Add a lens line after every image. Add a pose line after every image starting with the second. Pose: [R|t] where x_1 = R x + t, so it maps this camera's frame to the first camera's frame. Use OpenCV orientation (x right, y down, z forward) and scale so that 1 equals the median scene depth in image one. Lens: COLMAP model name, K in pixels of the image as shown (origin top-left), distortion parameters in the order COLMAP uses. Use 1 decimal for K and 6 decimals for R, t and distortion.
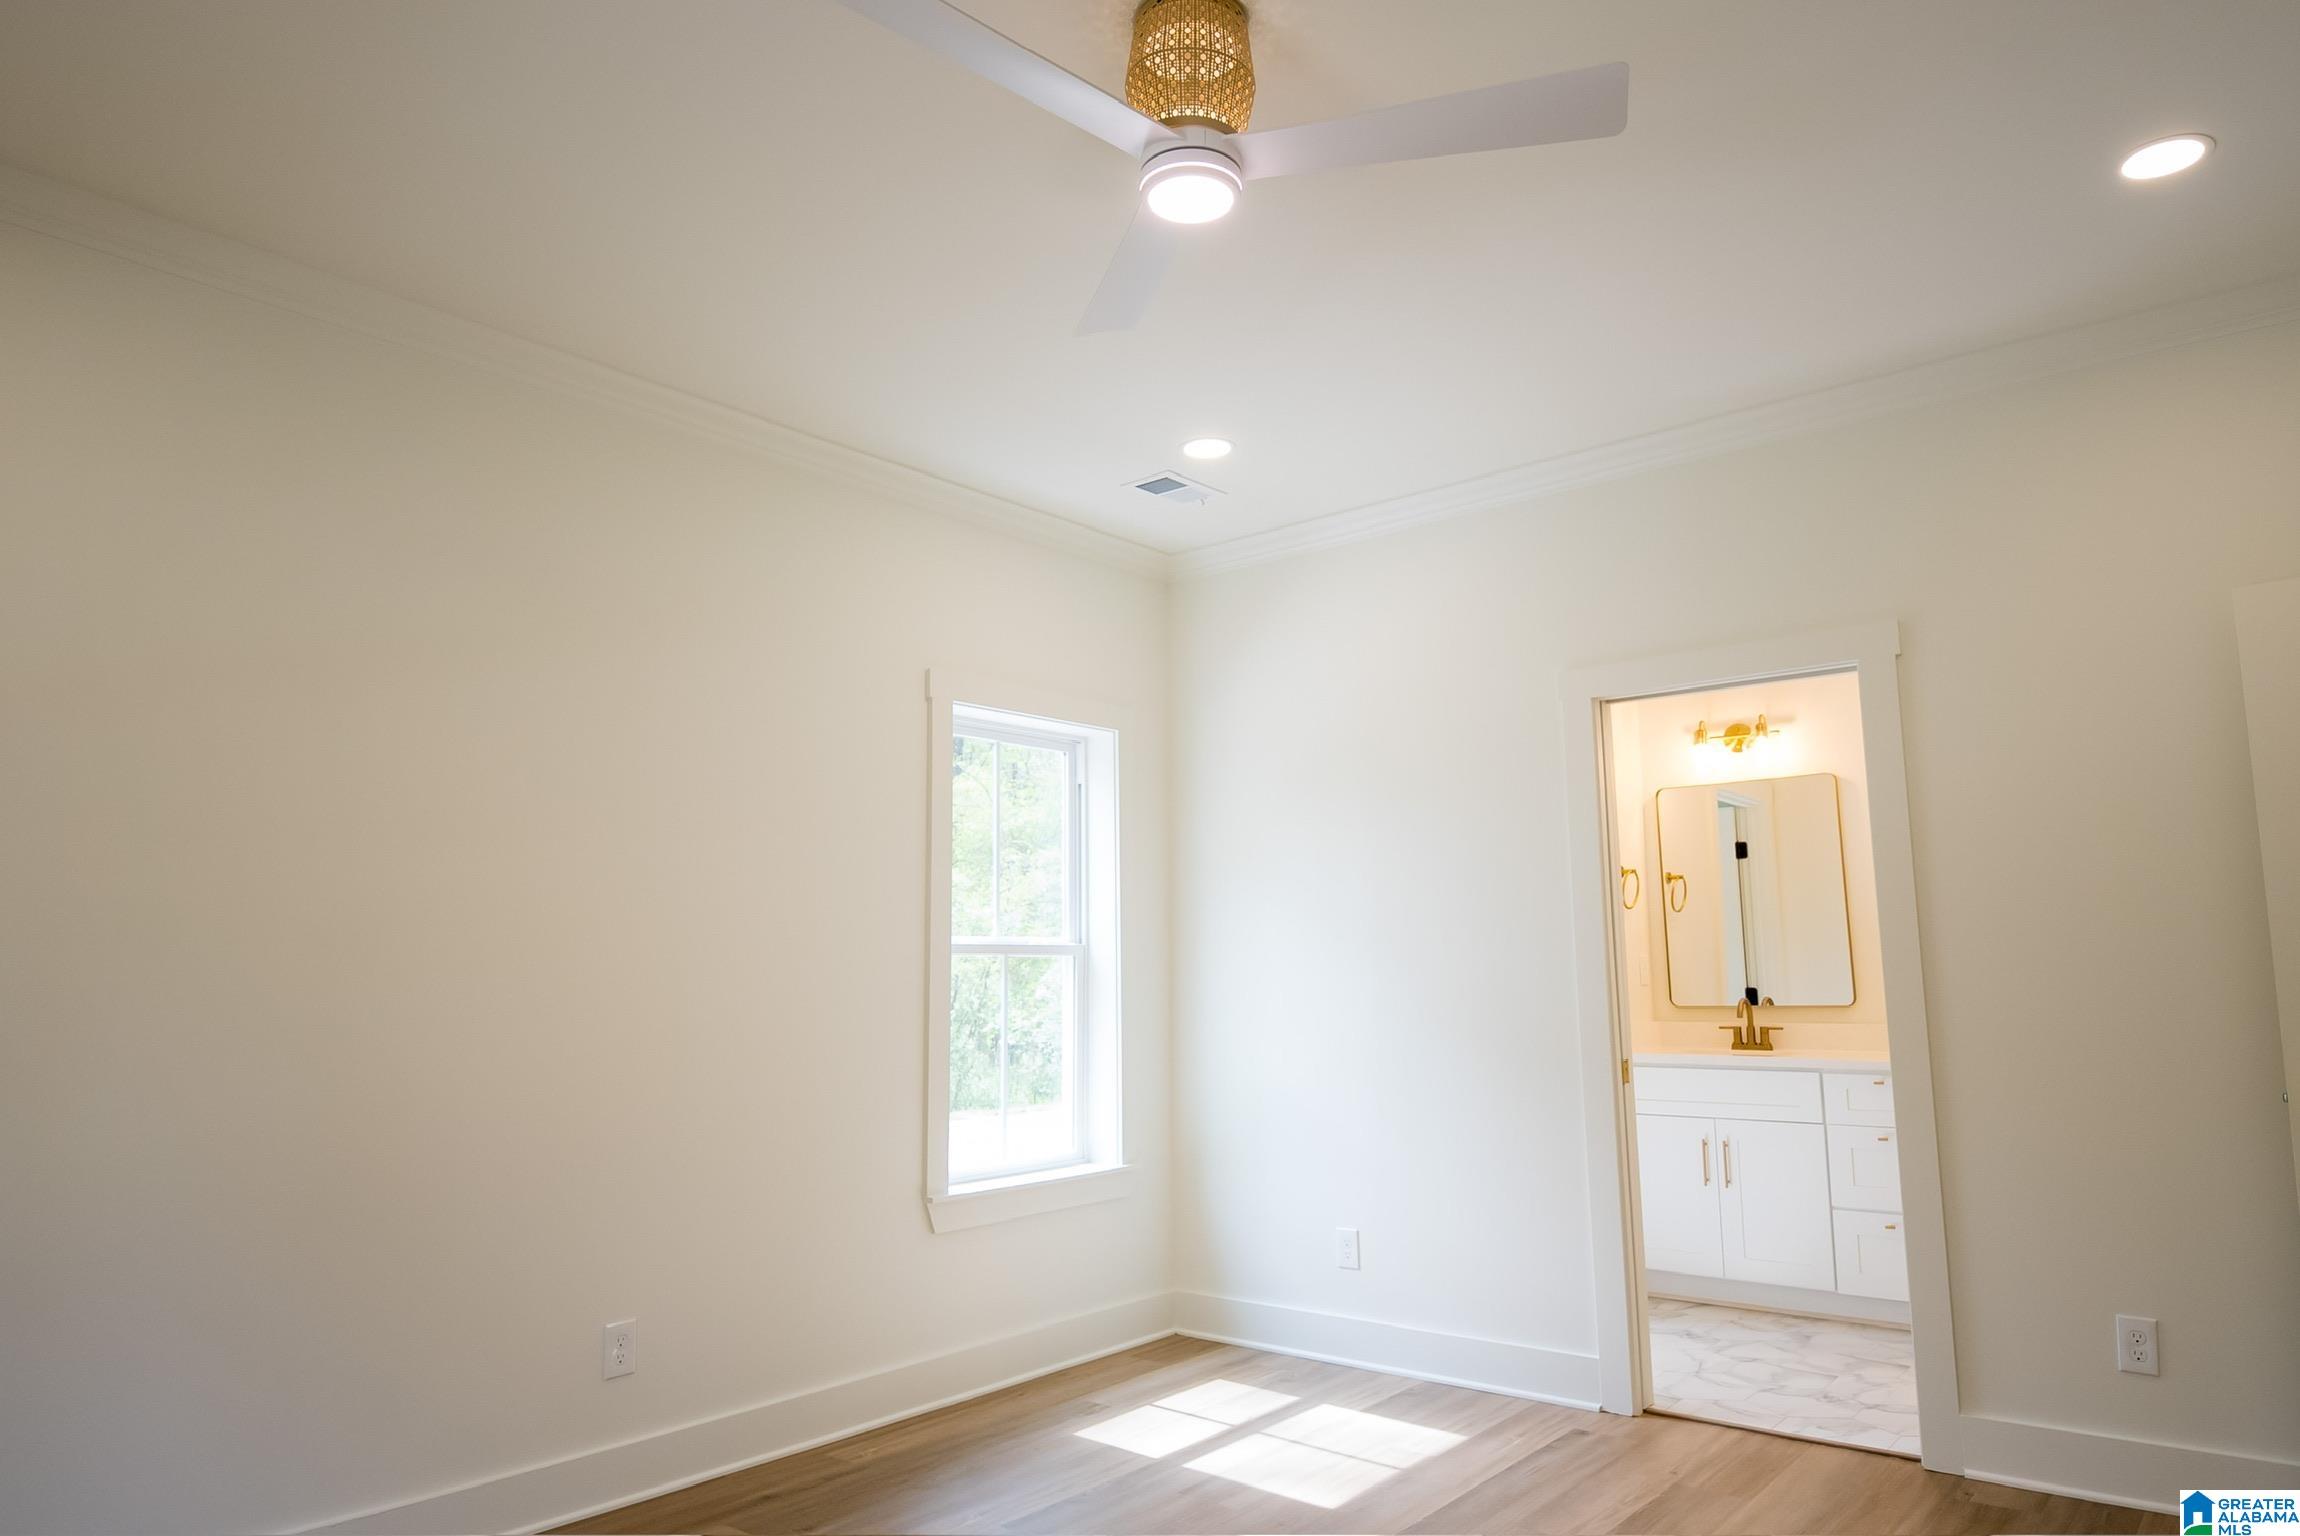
lens RADIAL K [[1443.0, 0, 1154.2], [0, 1443.0, 775.0], [0, 0, 1]] dist [0.029254, -0.045672]
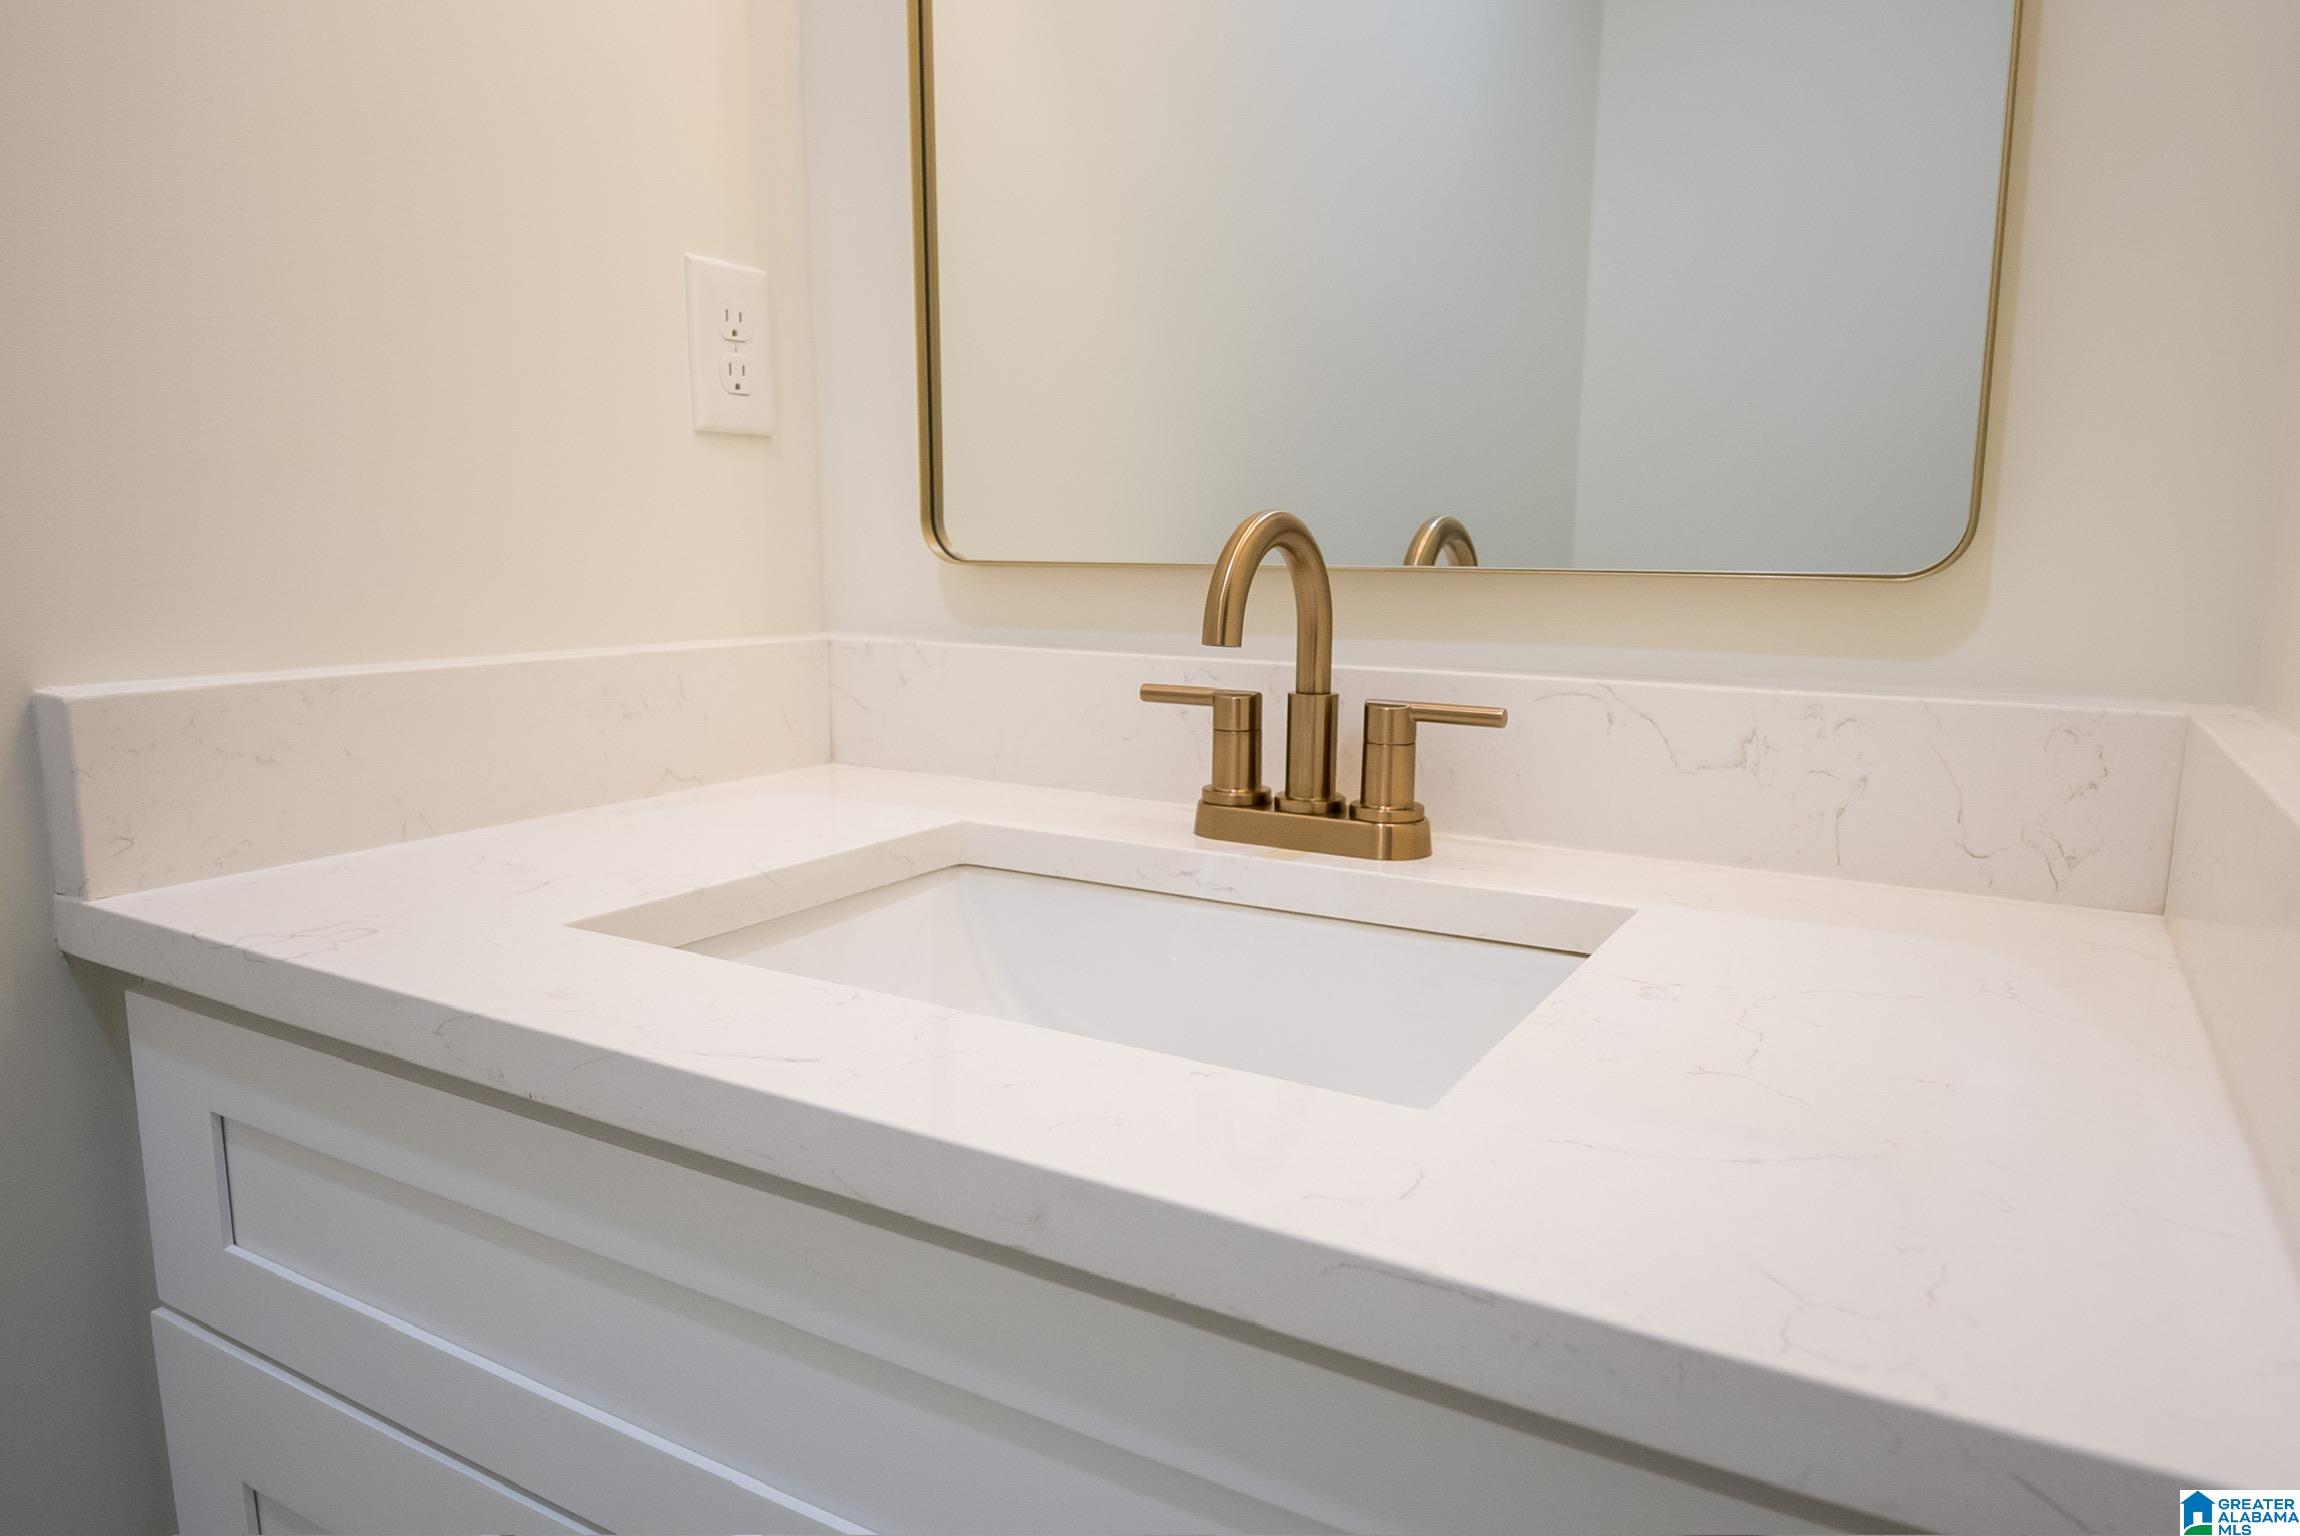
lens RADIAL K [[1443.0, 0, 1154.2], [0, 1443.0, 775.0], [0, 0, 1]] dist [0.029254, -0.045672]
pose [[0.989807, -0.023384, 0.140483, 0.373174], [-0.023434, 0.946241, 0.322614, 0.132334], [-0.140474, -0.322617, 0.936048, 0.855259]]
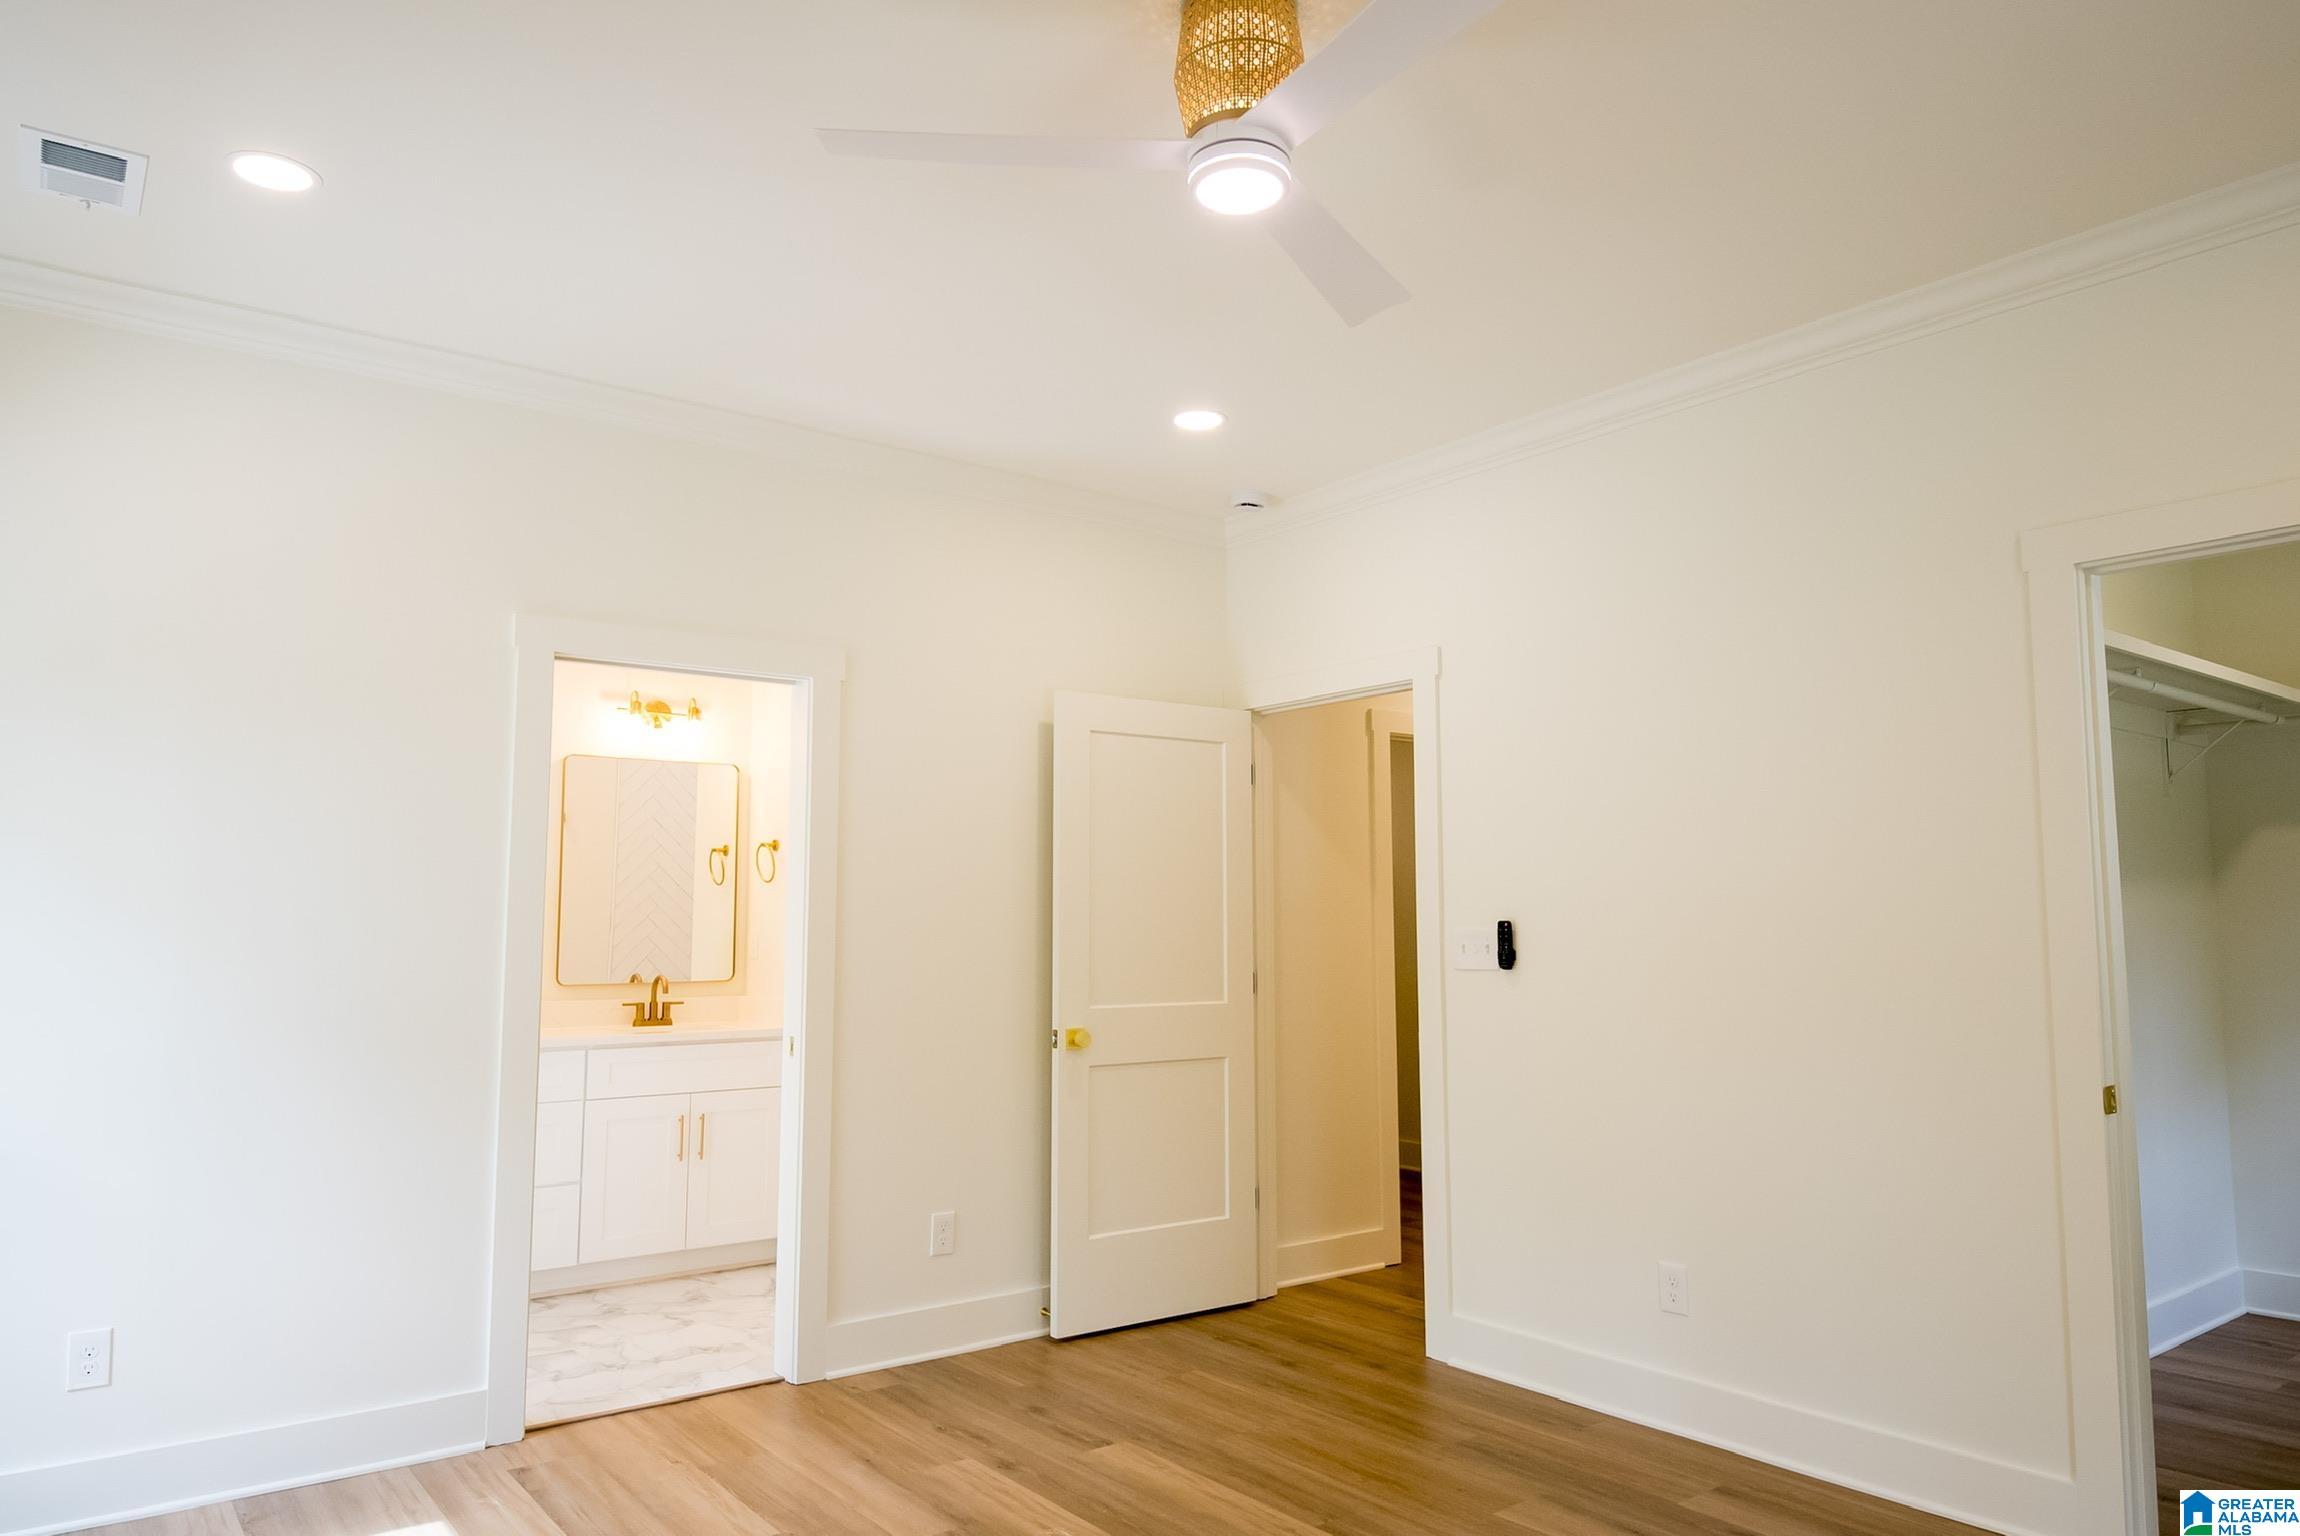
lens RADIAL K [[1474.7, 0, 1150.0], [0, 1474.7, 768.0], [0, 0, 1]] dist [0.058308, 0.000857]
pose [[0.273171, 0.120401, 0.954401, -0.503020], [-0.132851, 0.987351, -0.086533, 0.056188], [-0.952748, -0.103155, 0.285711, 0.391570]]
